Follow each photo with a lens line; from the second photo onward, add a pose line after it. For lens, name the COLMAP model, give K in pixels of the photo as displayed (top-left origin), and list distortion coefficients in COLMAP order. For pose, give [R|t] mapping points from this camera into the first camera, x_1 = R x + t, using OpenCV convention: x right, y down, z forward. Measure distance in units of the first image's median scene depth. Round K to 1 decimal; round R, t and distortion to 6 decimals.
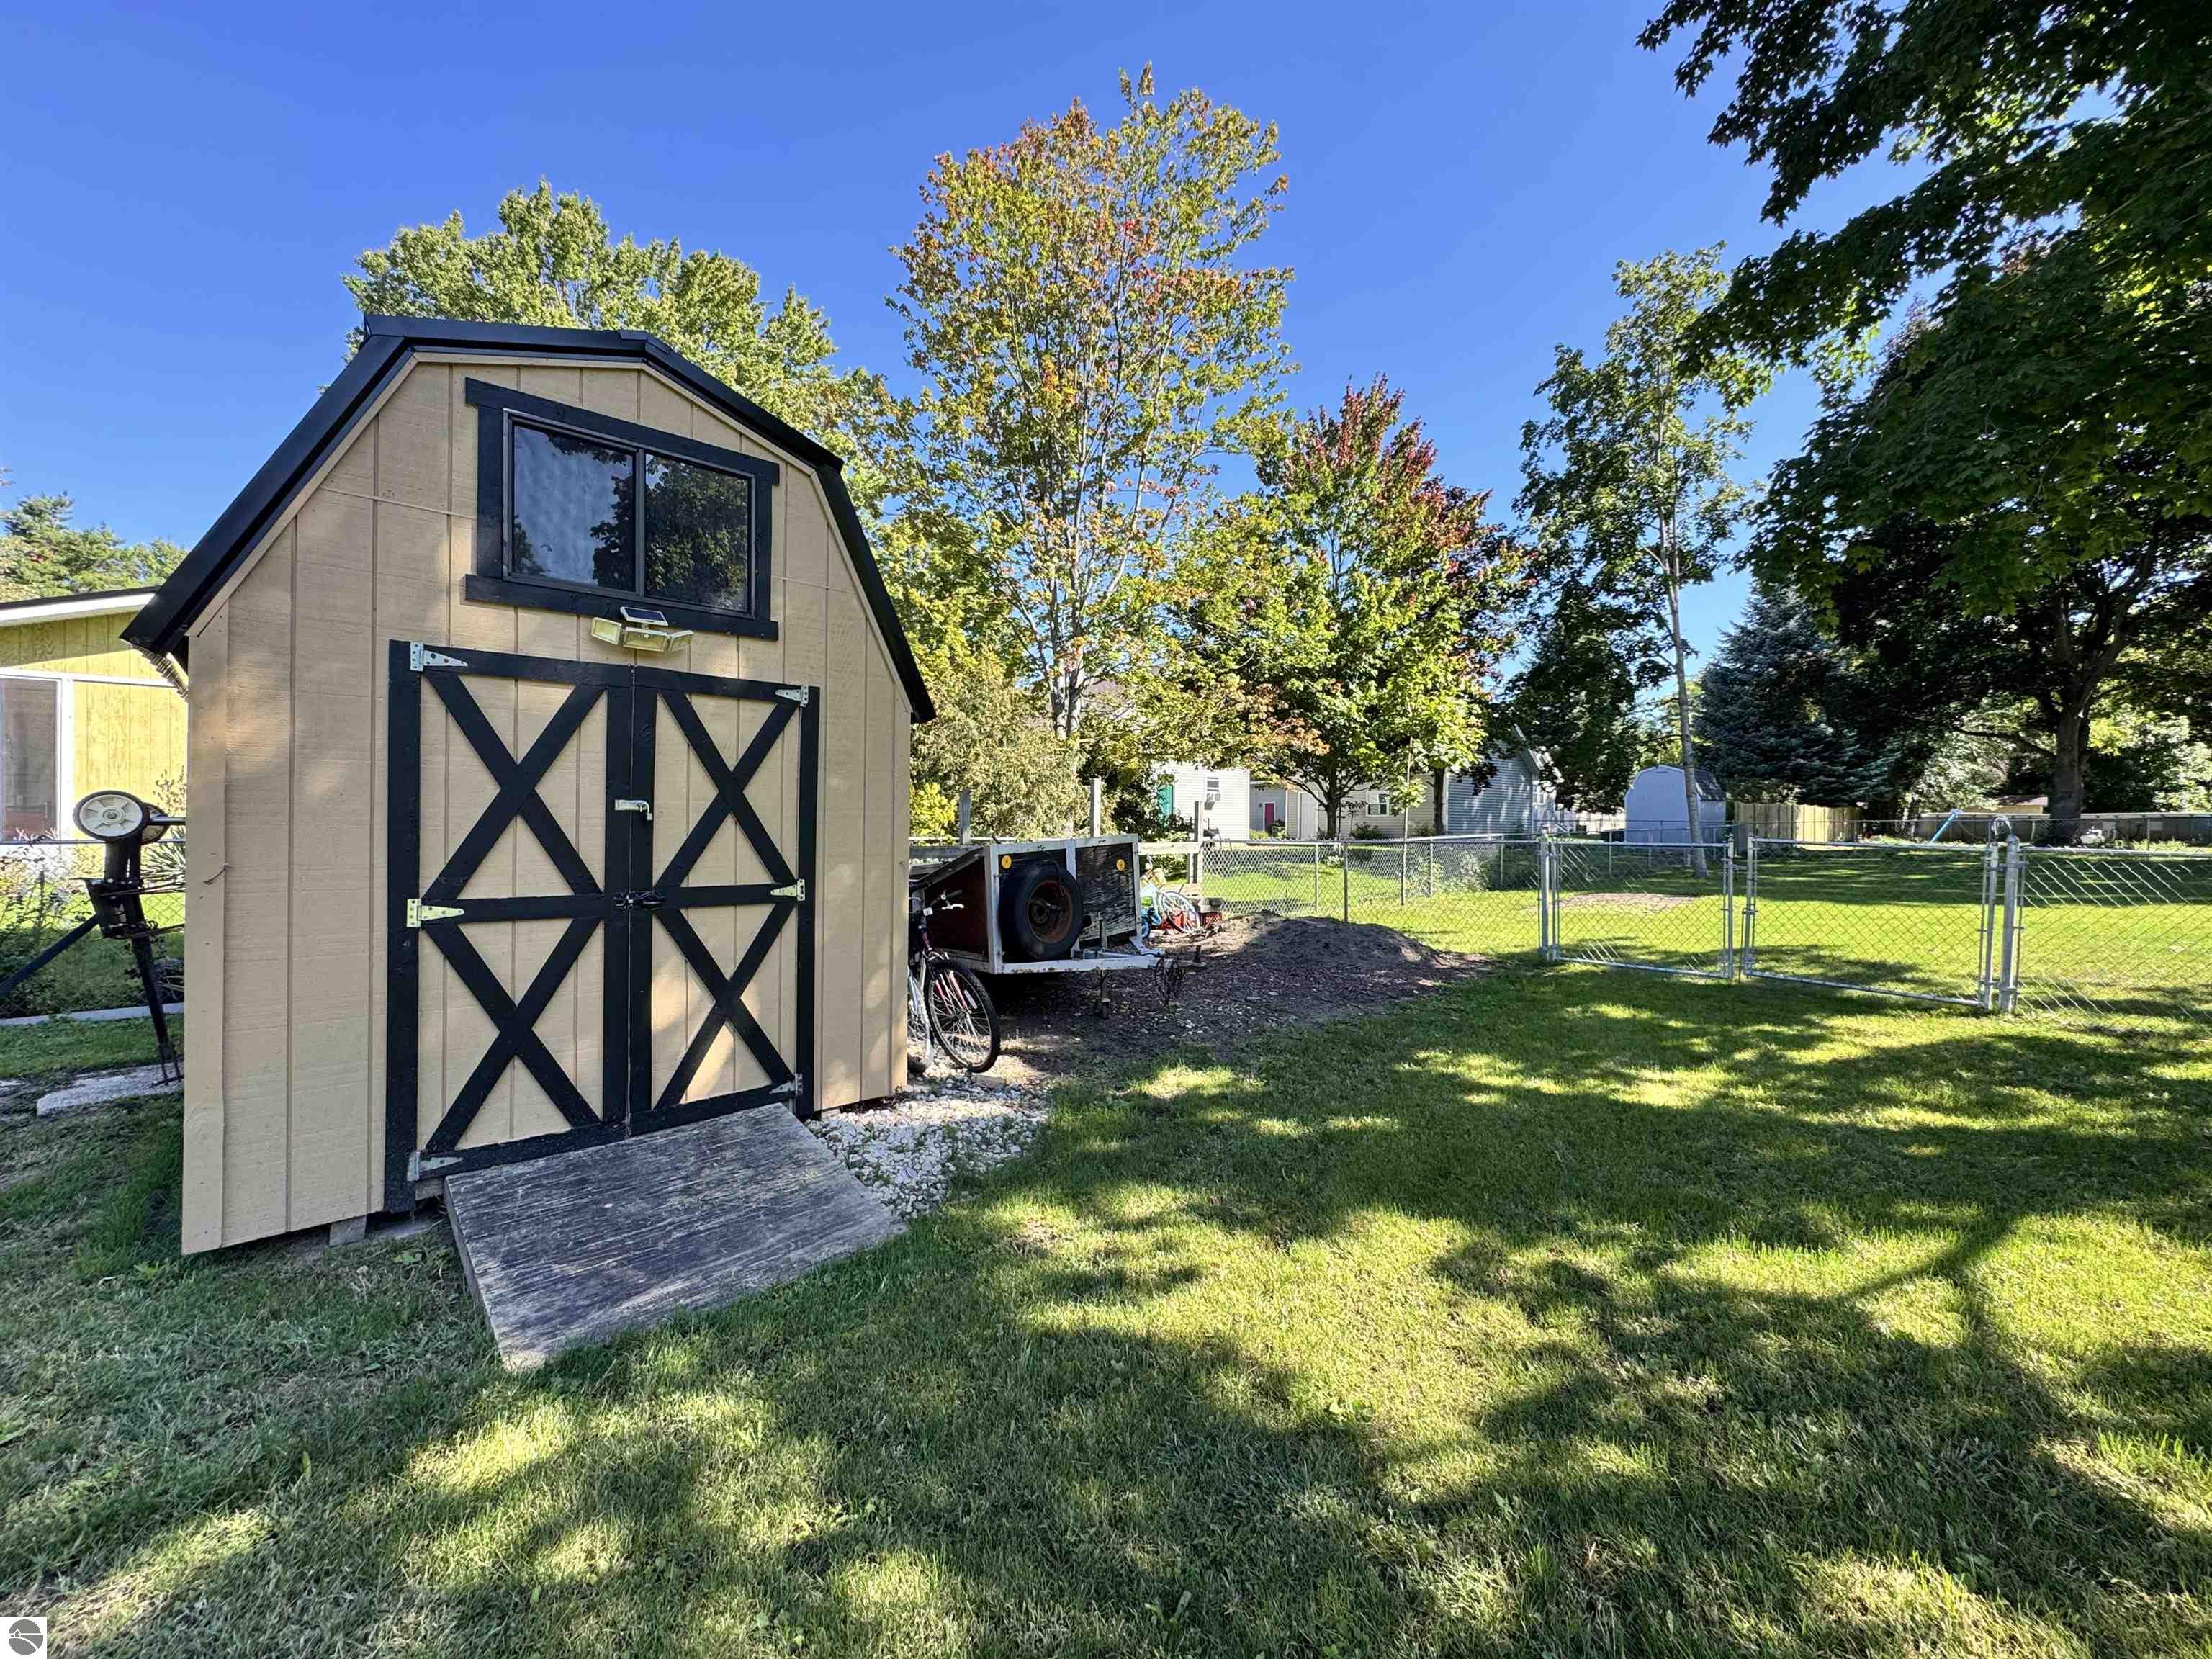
lens RADIAL K [[883.3, 0, 1111.6], [0, 883.3, 836.0], [0, 0, 1]] dist [0.001727, 0.000345]
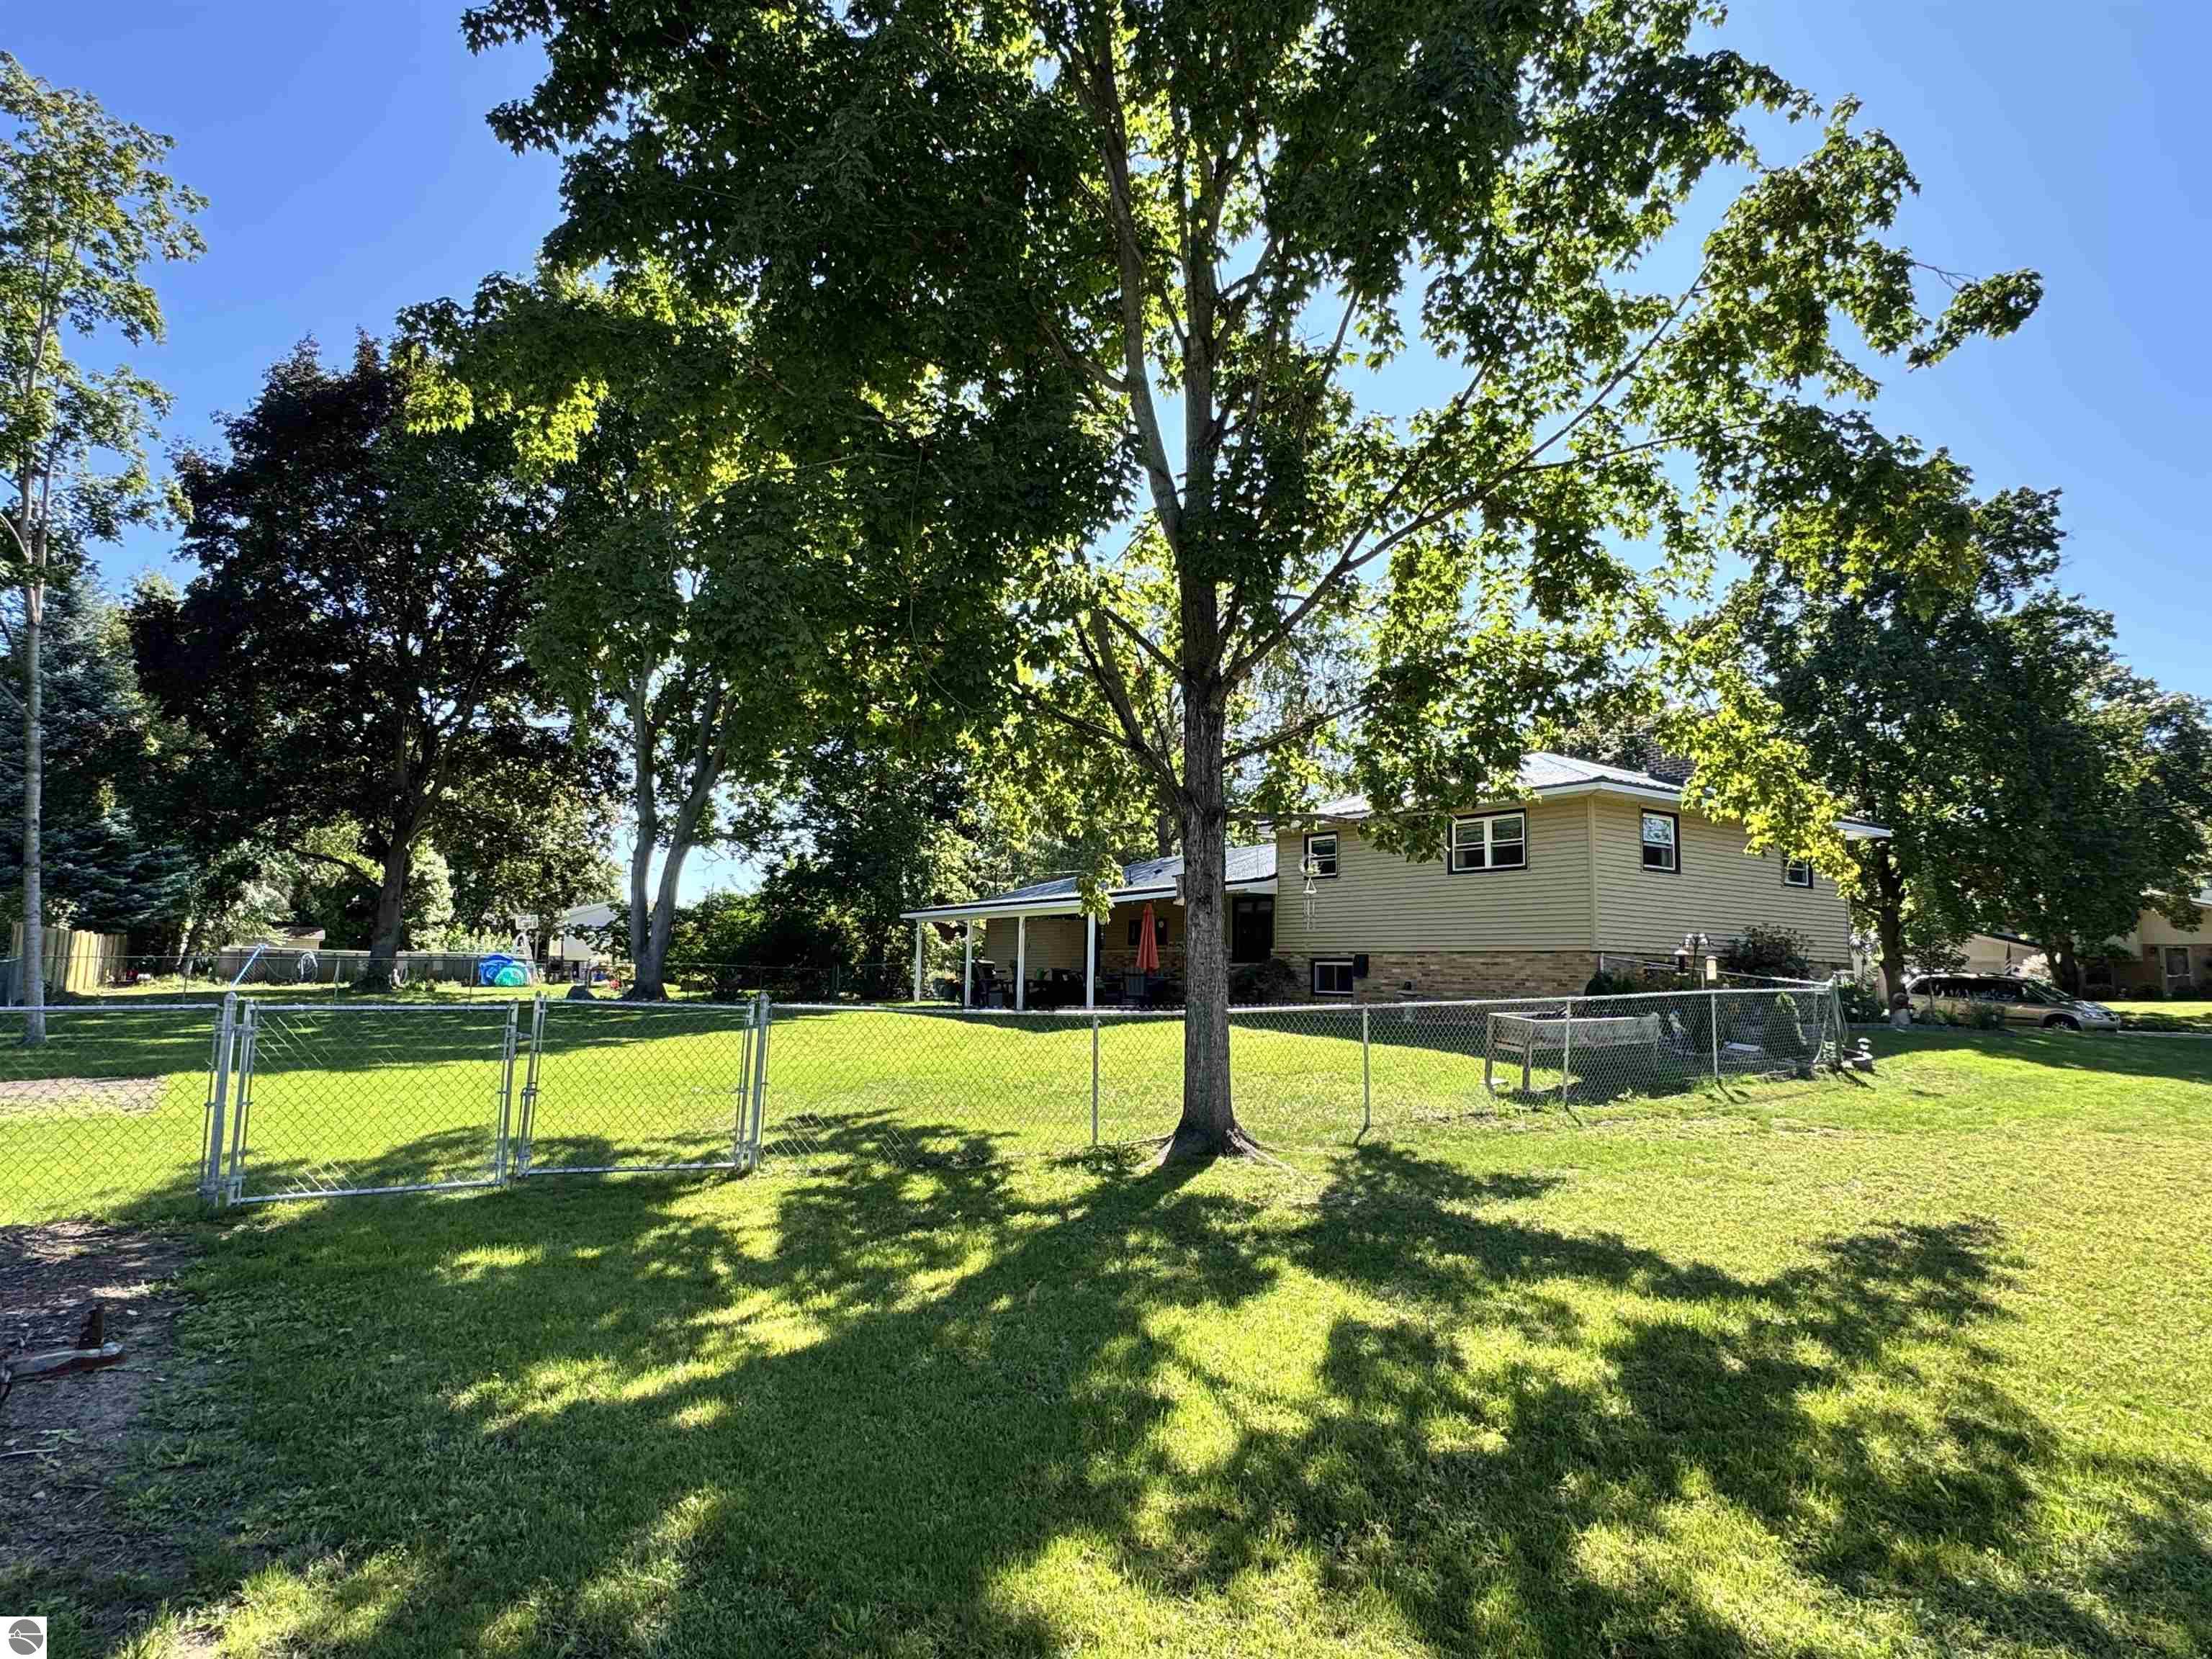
lens RADIAL K [[1231.7, 0, 1109.8], [0, 1231.7, 816.9], [0, 0, 1]] dist [-0.006644, 0.000272]
pose [[0.137872, 0.126362, 0.982356, -0.491299], [-0.002831, 0.991874, -0.127189, -0.030319], [-0.990446, 0.014755, 0.137109, 0.553769]]
